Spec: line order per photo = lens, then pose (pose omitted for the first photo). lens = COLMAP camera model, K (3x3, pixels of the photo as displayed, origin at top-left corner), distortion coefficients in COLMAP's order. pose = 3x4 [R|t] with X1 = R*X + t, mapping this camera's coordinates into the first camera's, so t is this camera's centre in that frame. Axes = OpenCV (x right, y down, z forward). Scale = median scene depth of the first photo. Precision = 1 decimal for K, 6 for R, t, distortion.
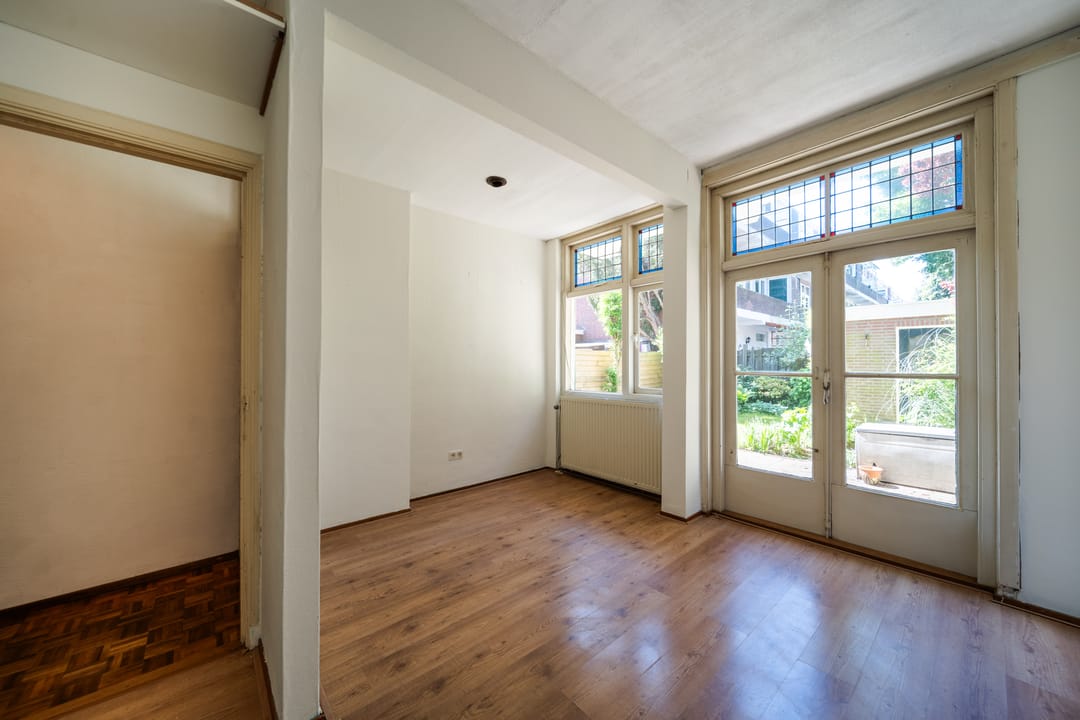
lens RADIAL K [[389.7, 0, 540.0], [0, 389.7, 360.0], [0, 0, 1]] dist [0.000091, -0.001976]
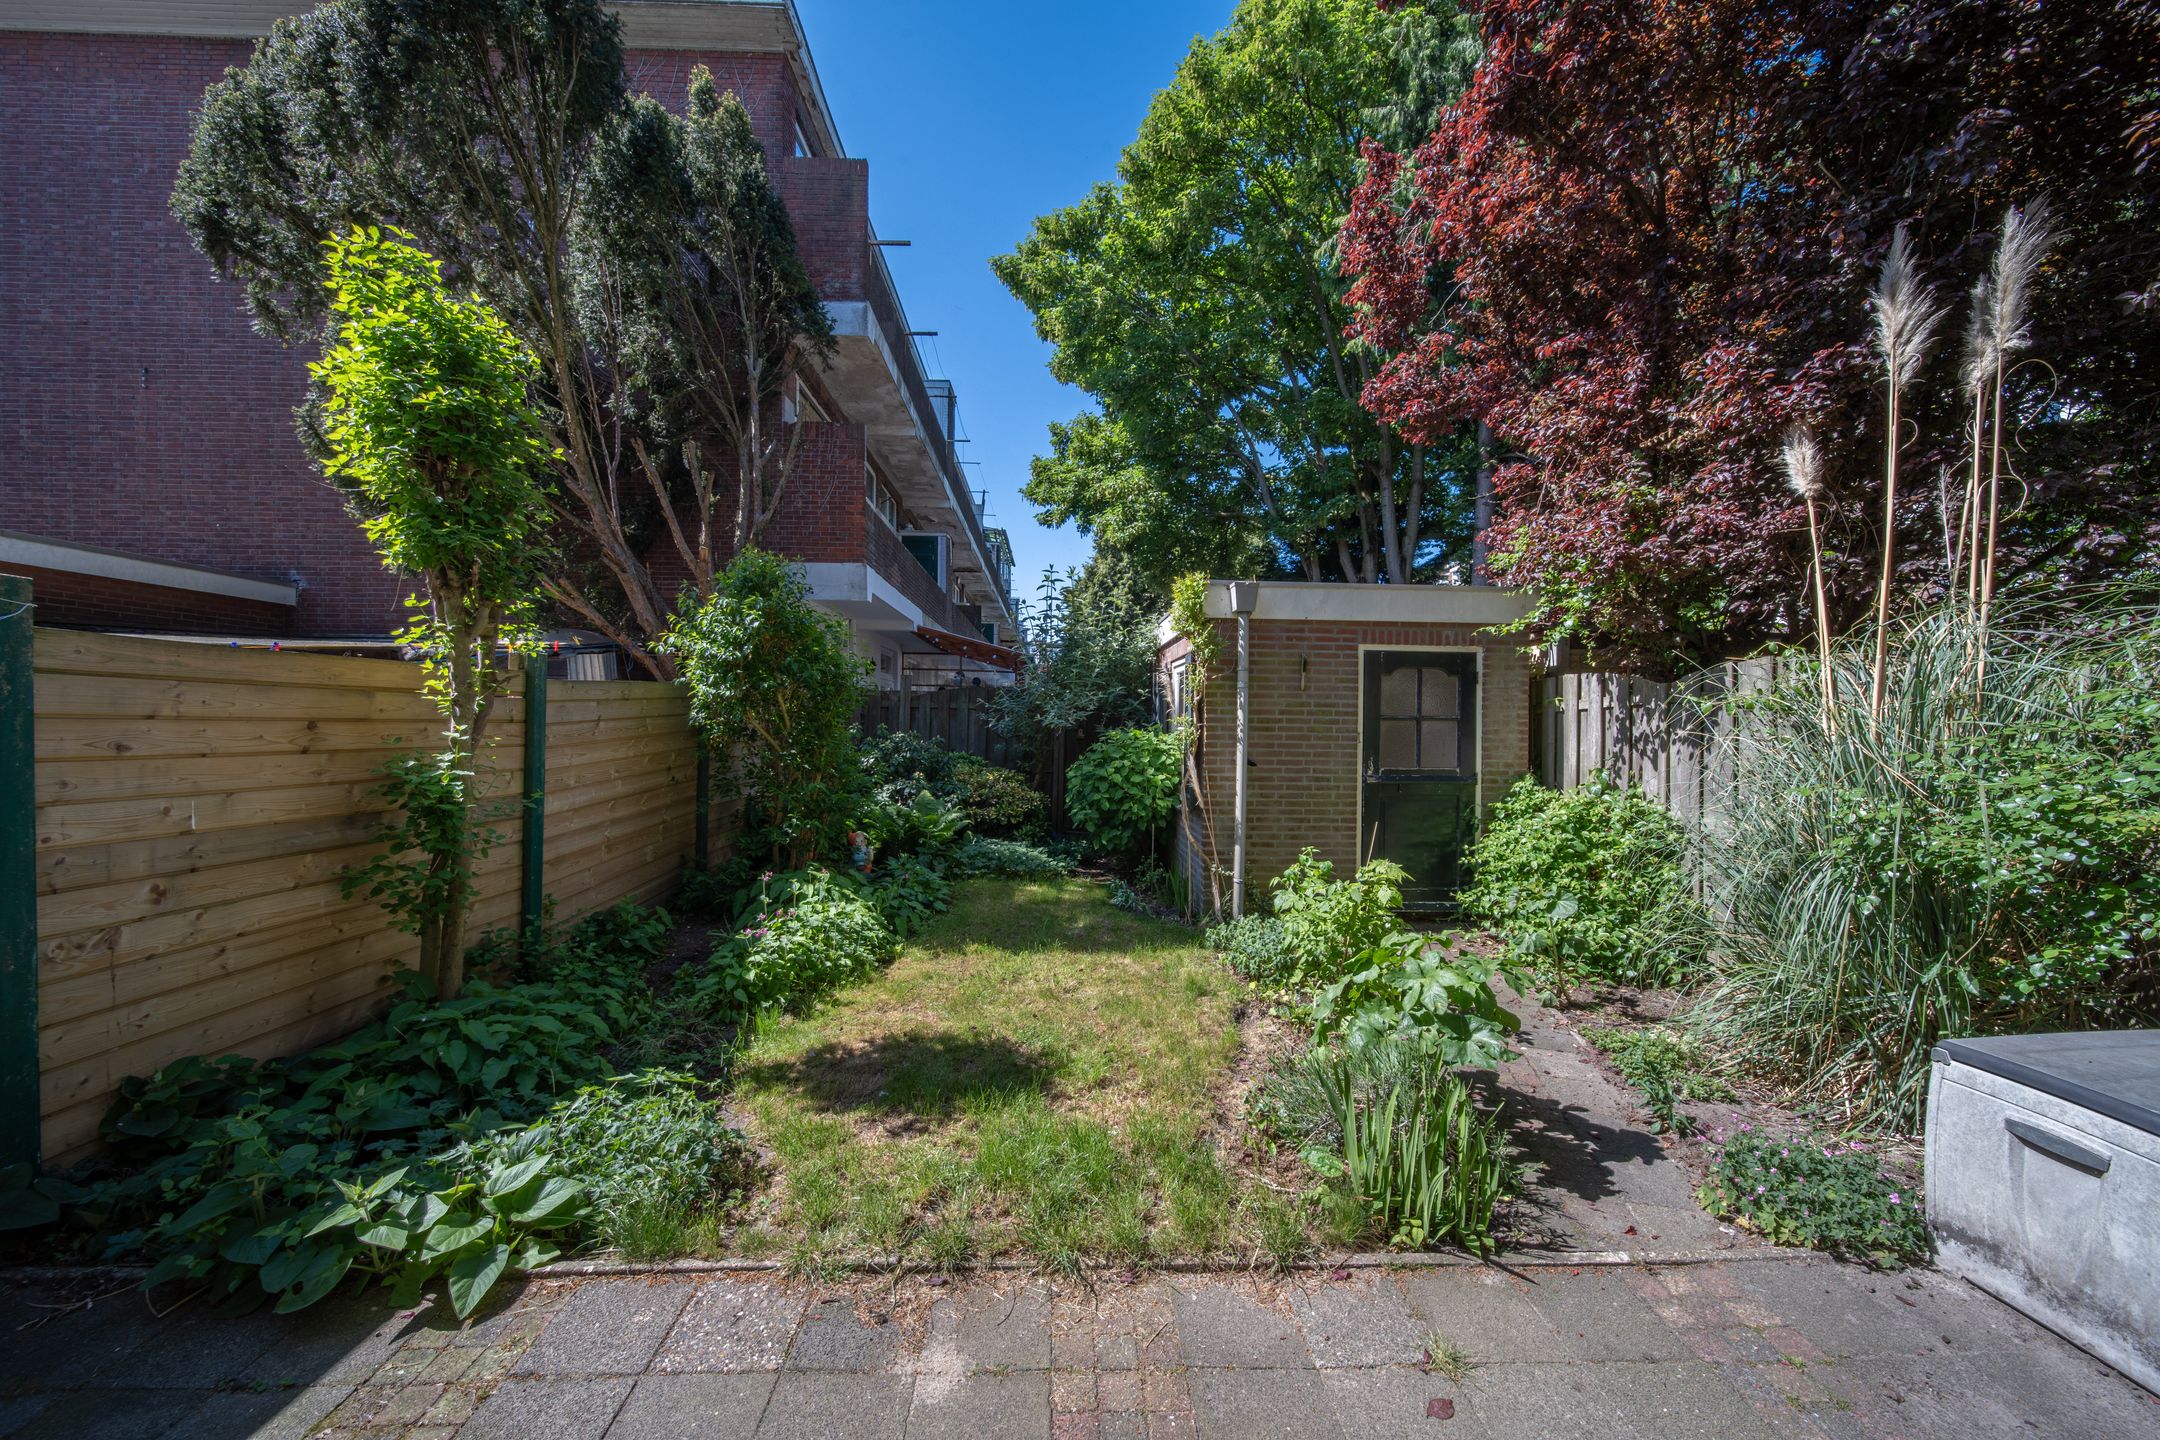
lens RADIAL K [[753.5, 0, 1079.9], [0, 753.5, 726.3], [0, 0, 1]] dist [0.000453, -0.001805]
pose [[0.635415, 0.001876, 0.772169, 0.317658], [-0.017841, 0.999766, 0.012252, -0.013110], [-0.771965, -0.021561, 0.635299, 1.636319]]
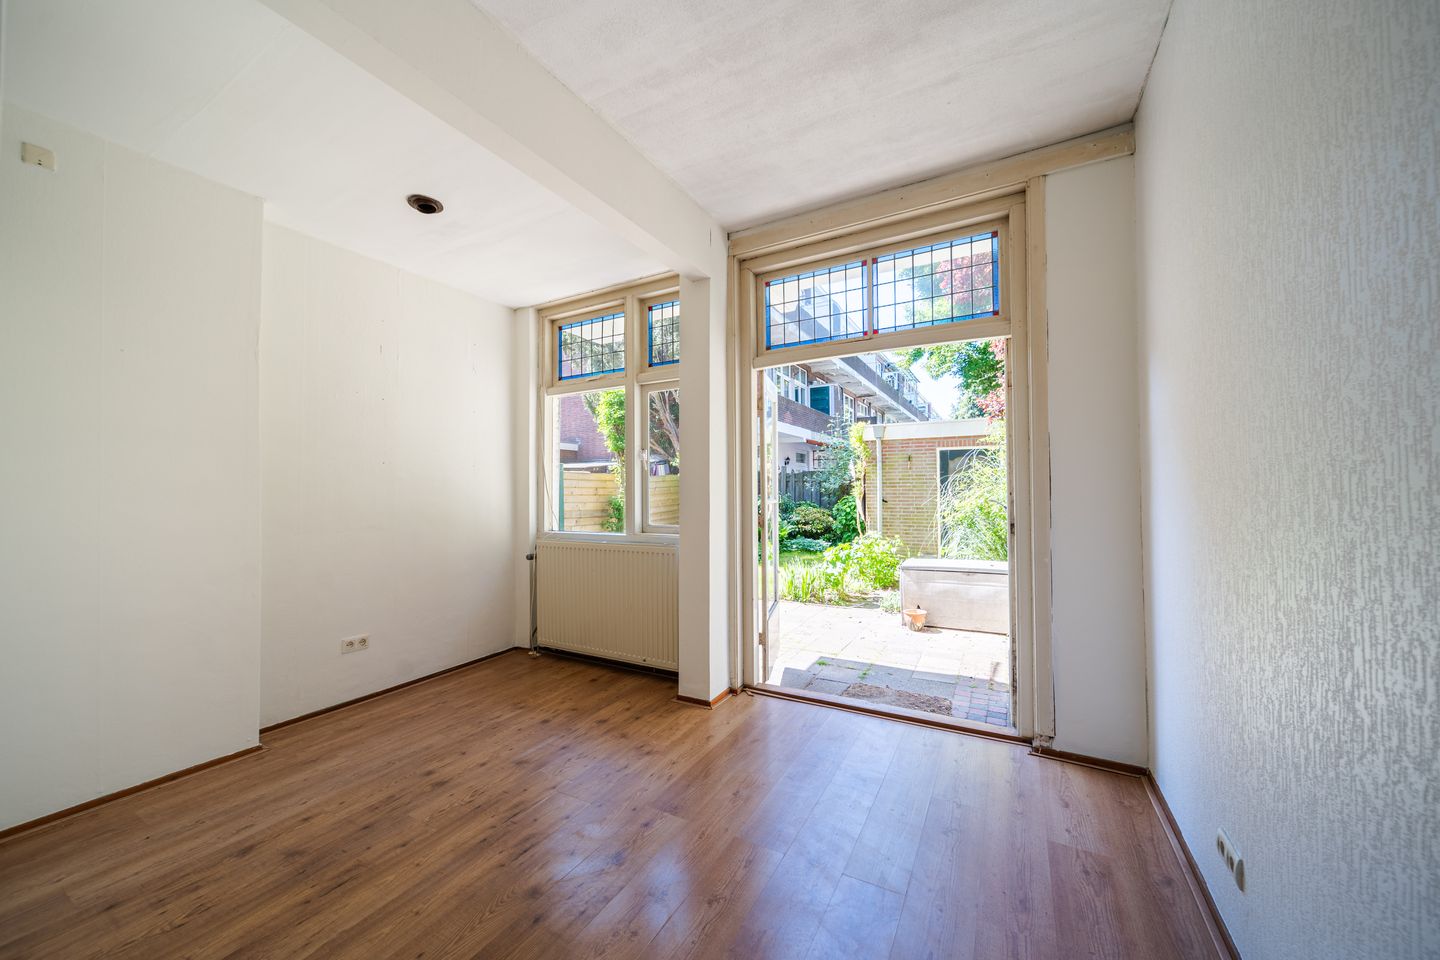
lens RADIAL K [[540.0, 0, 695.5], [0, 540.0, 480.0], [0, 0, 1]] dist [0.000063, -0.002205]
pose [[0.948854, -0.000486, 0.315714, 0.025253], [0.004355, 0.999924, -0.011550, 0.000740], [-0.315685, 0.012335, 0.948784, 0.034957]]
